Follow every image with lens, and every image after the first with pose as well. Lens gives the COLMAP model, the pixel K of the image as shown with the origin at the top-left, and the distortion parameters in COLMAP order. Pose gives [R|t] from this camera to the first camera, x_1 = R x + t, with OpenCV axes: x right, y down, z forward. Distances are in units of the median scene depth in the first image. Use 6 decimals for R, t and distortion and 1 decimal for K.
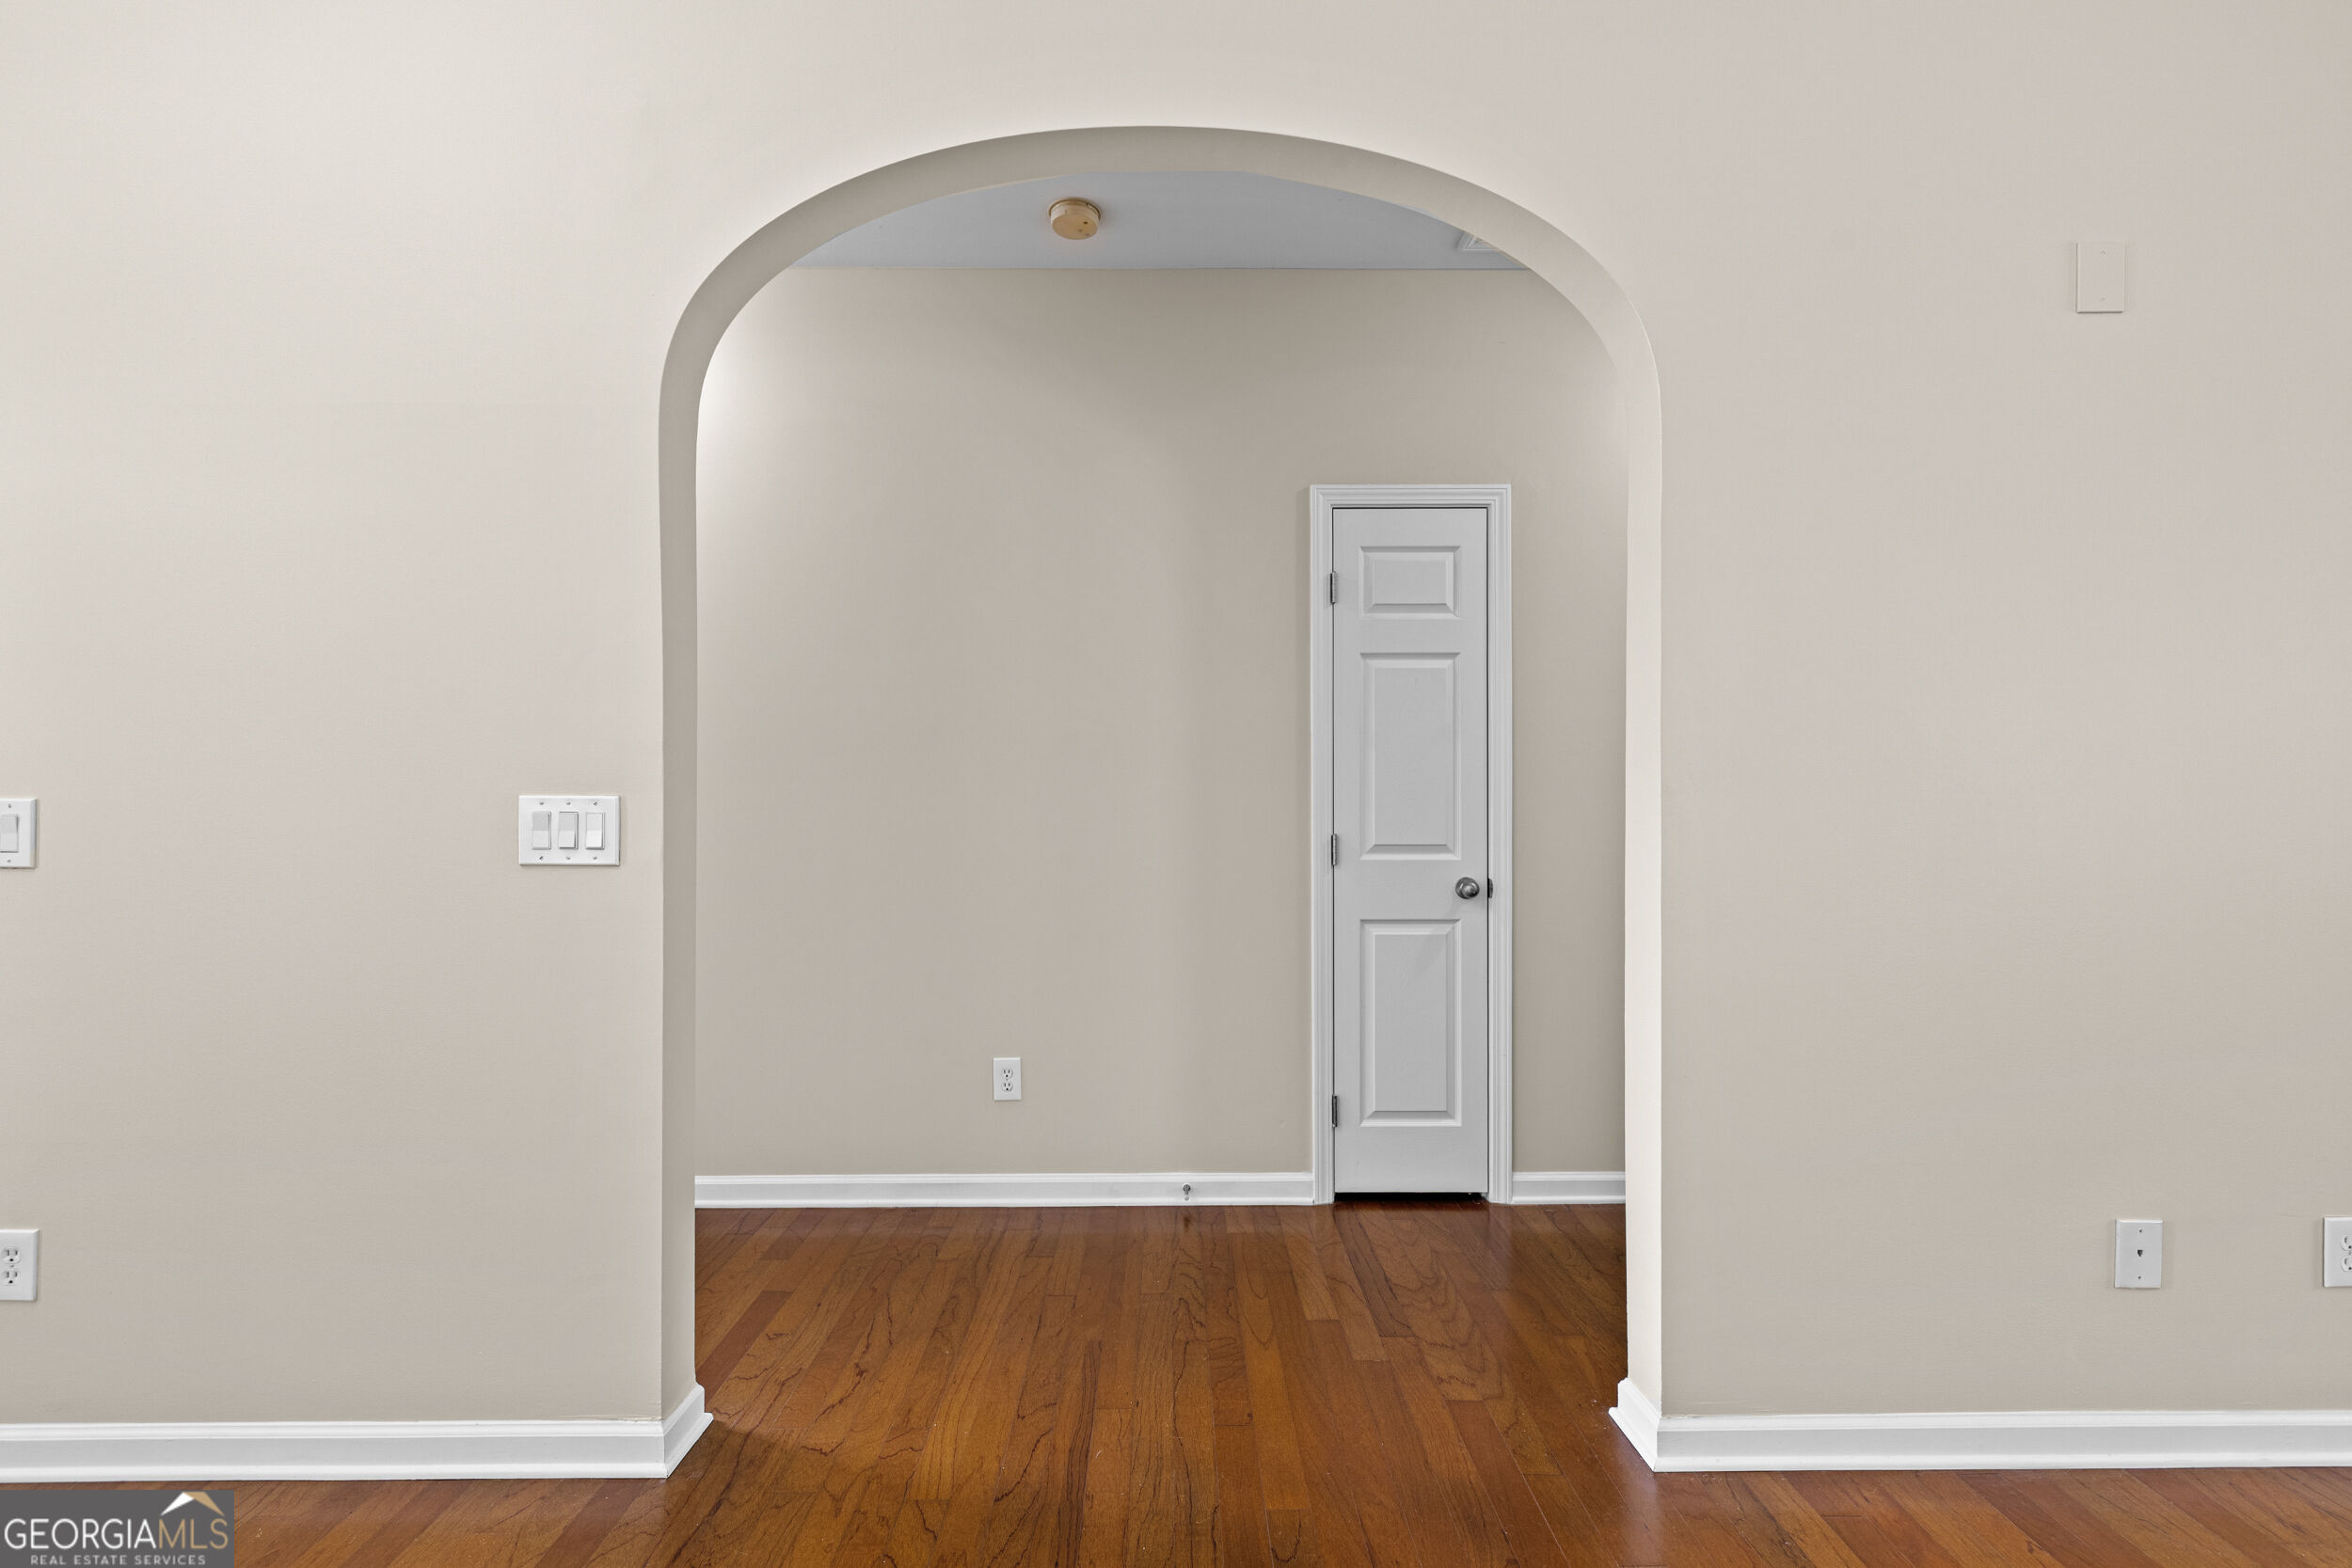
lens RADIAL K [[1000.8, 0, 1178.5], [0, 1000.8, 795.8], [0, 0, 1]] dist [-0.001845, 0.001363]
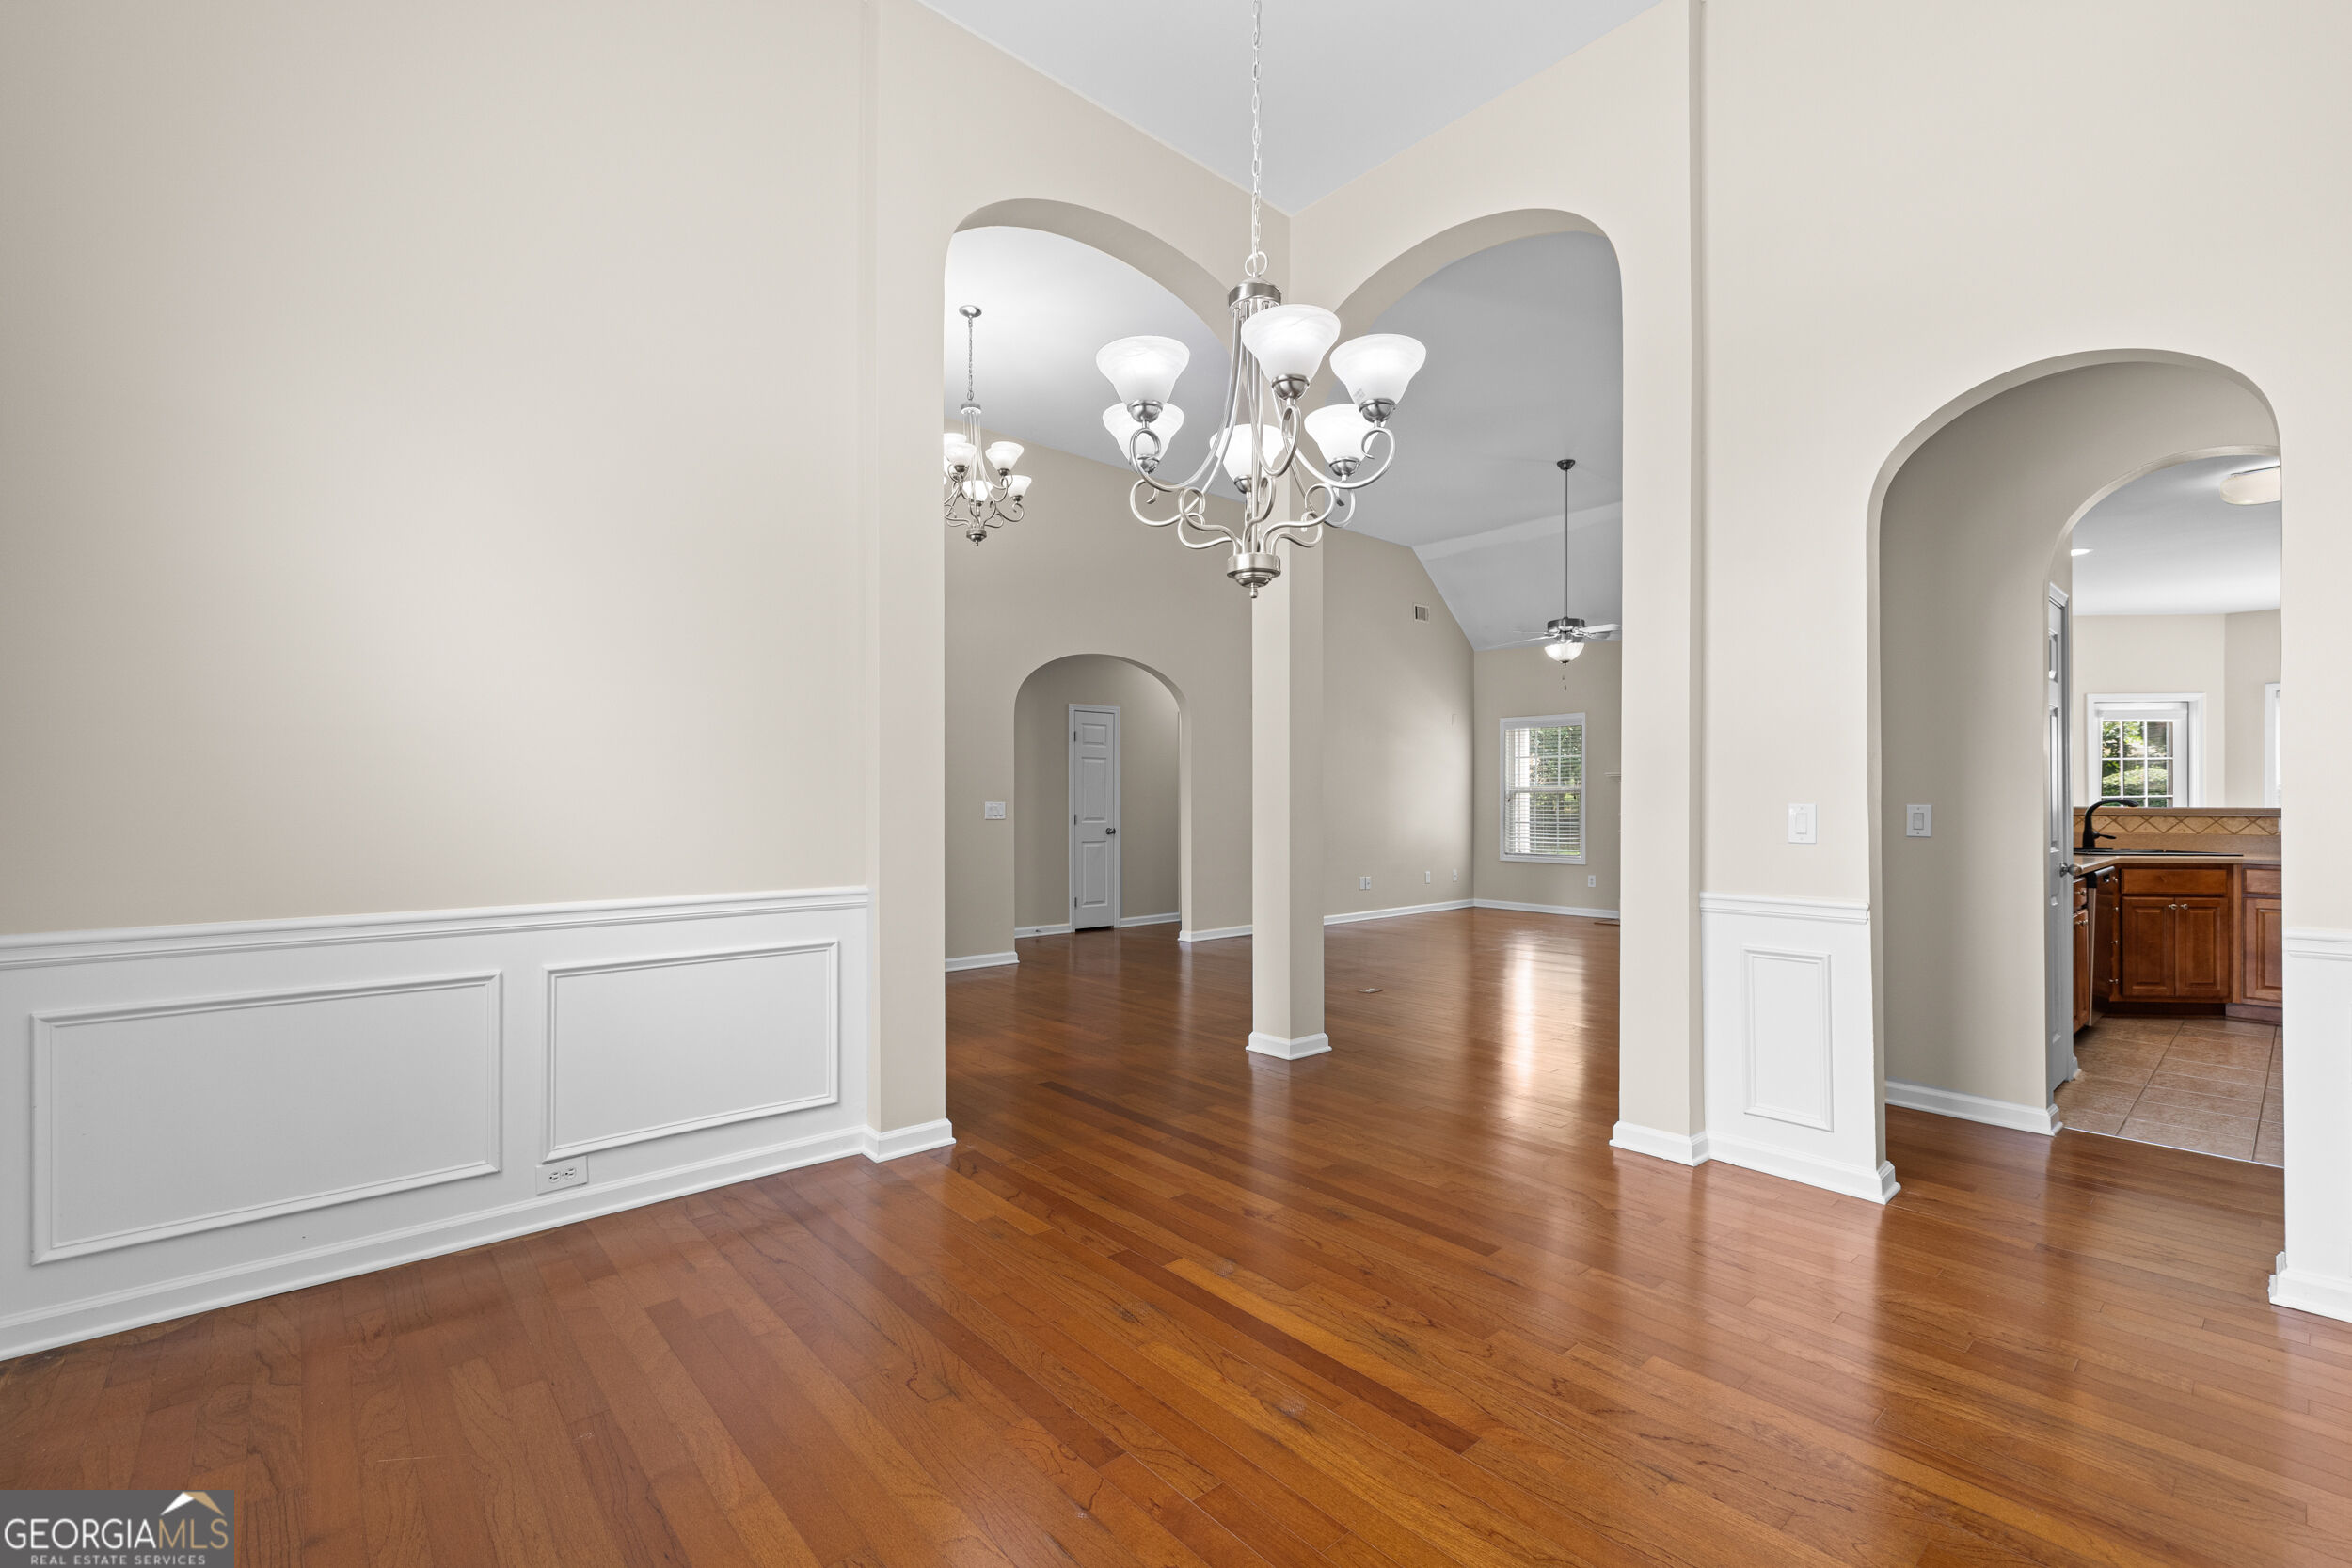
lens RADIAL K [[1000.8, 0, 1176.7], [0, 1000.8, 787.8], [0, 0, 1]] dist [-0.001845, 0.001363]
pose [[0.756709, 0.011058, 0.653658, -1.654737], [-0.005859, 0.999931, -0.010133, -0.014948], [-0.653726, 0.003838, 0.756722, -1.577550]]
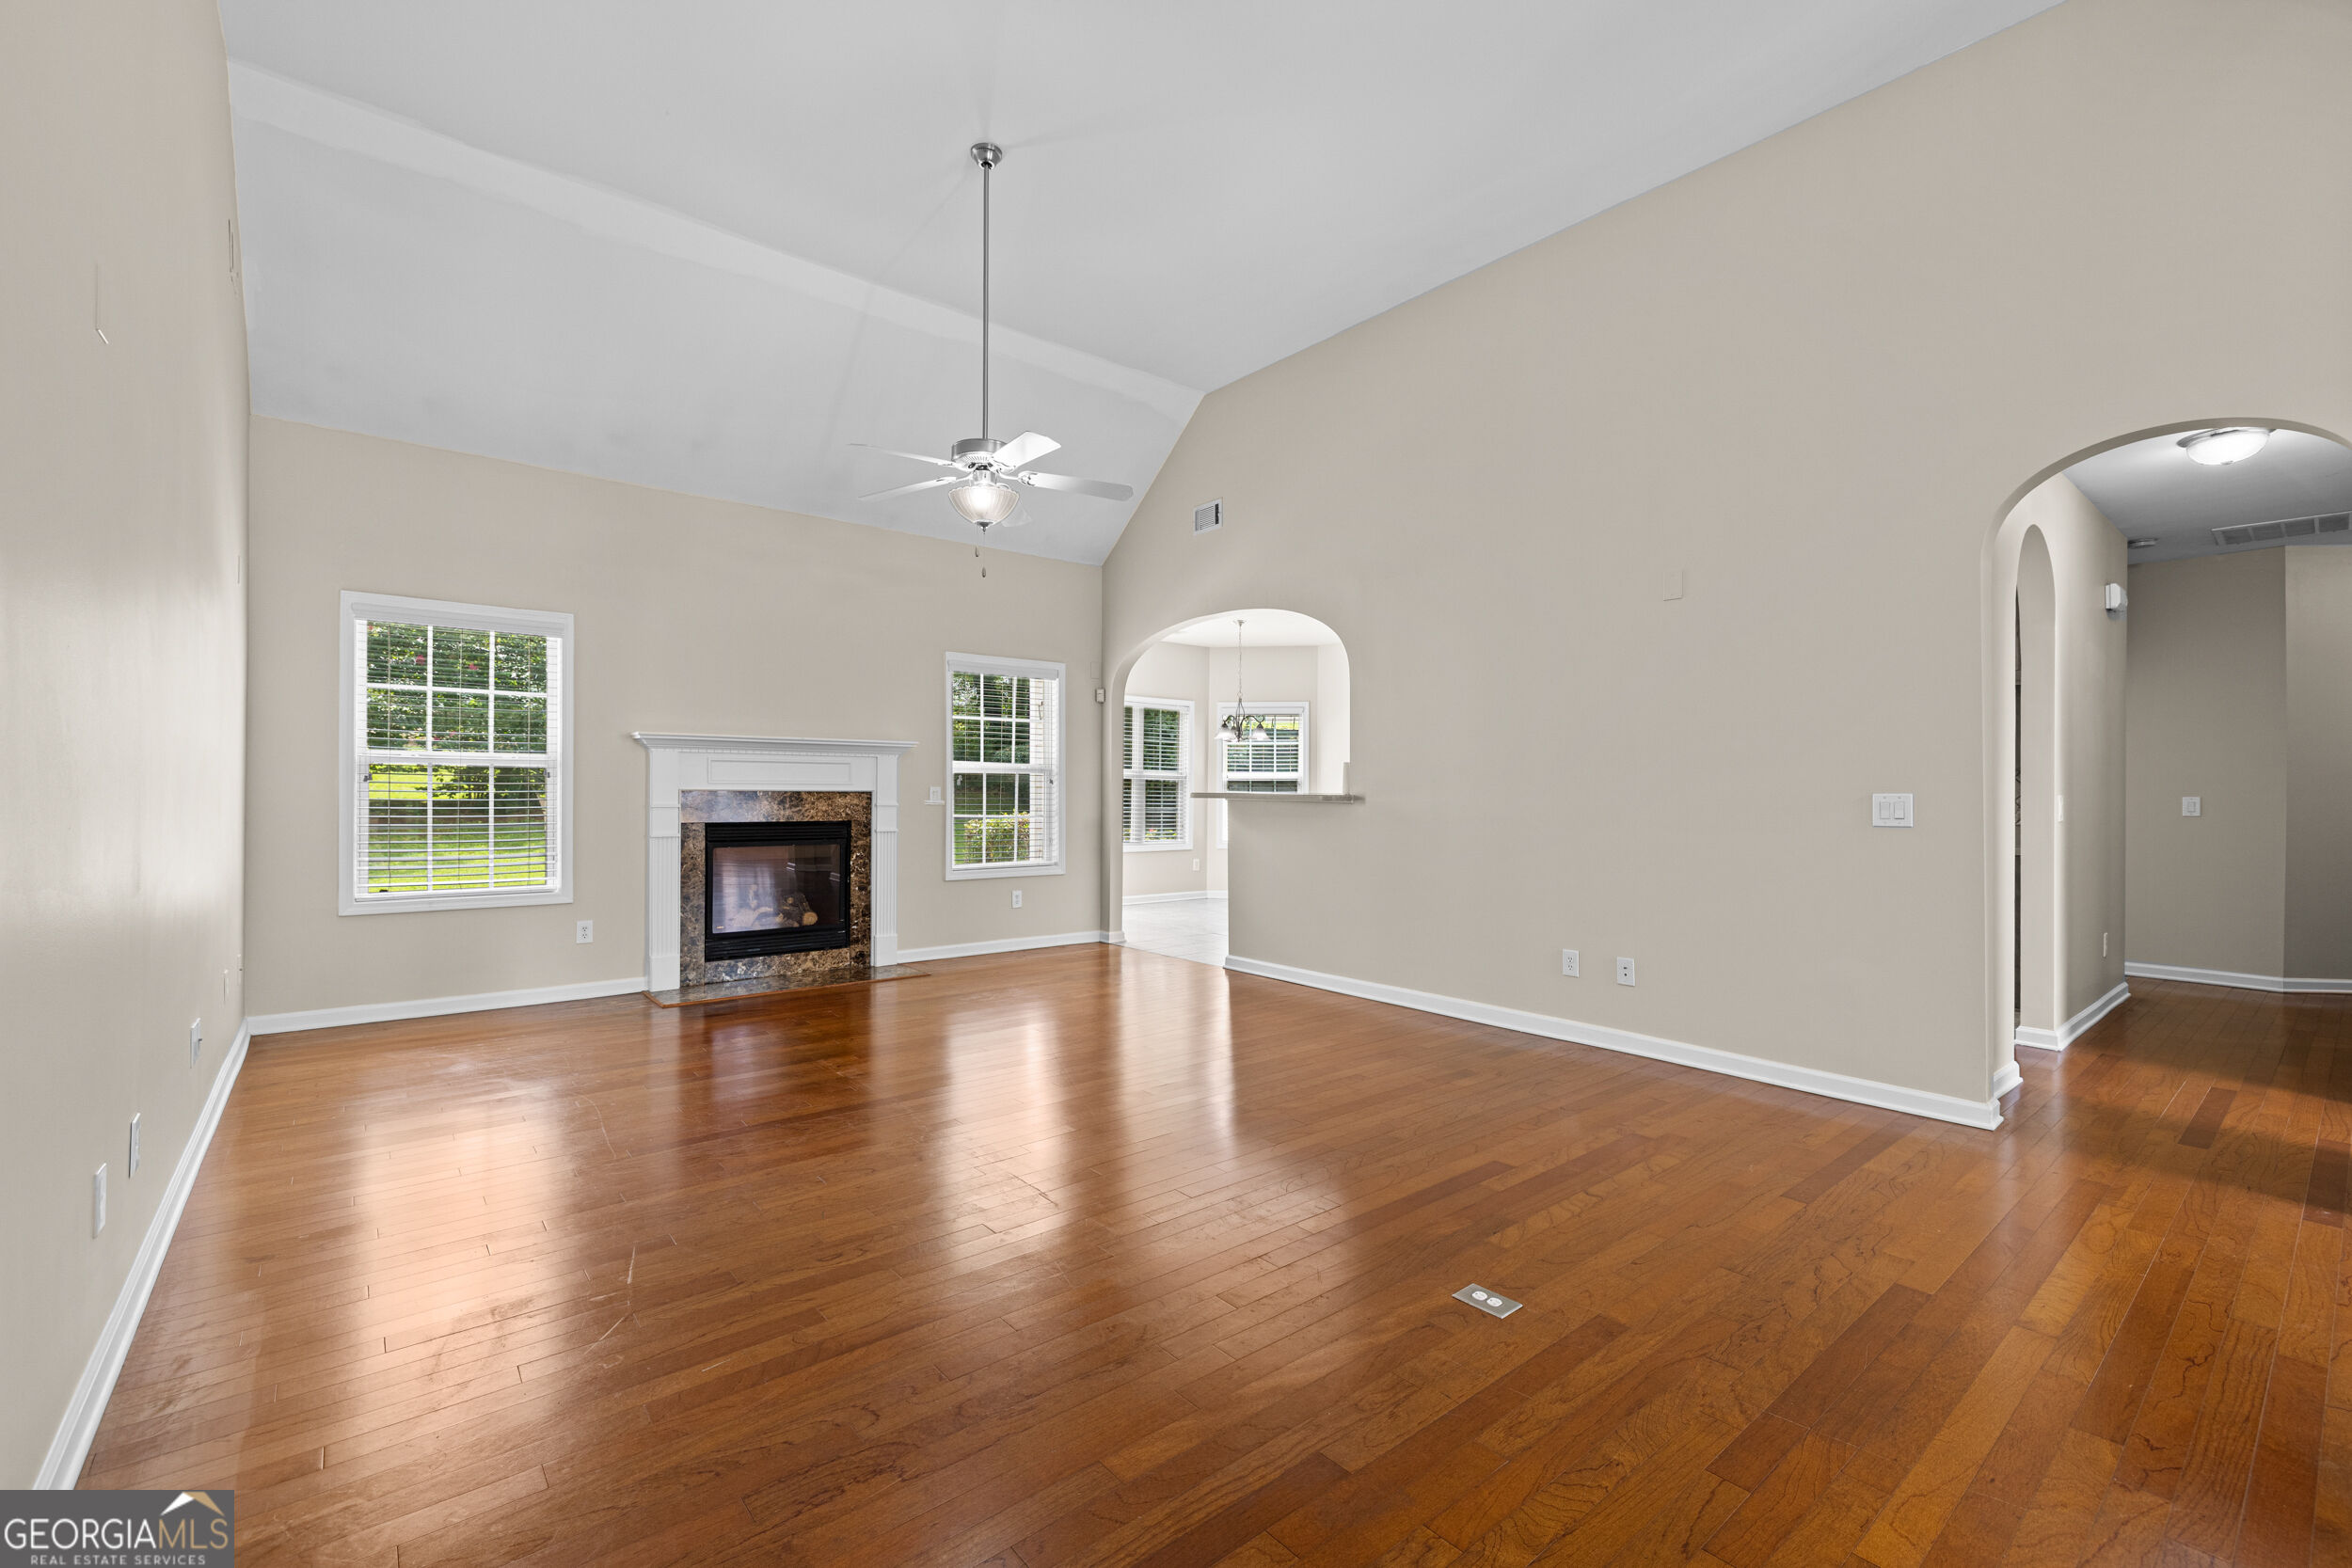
lens RADIAL K [[1000.8, 0, 1174.0], [0, 1000.8, 801.2], [0, 0, 1]] dist [-0.001845, 0.001363]
pose [[-0.627253, -0.006027, 0.778792, -0.390502], [-0.002923, 0.999981, 0.005384, 0.008662], [-0.778810, 0.001101, -0.627259, 0.516286]]
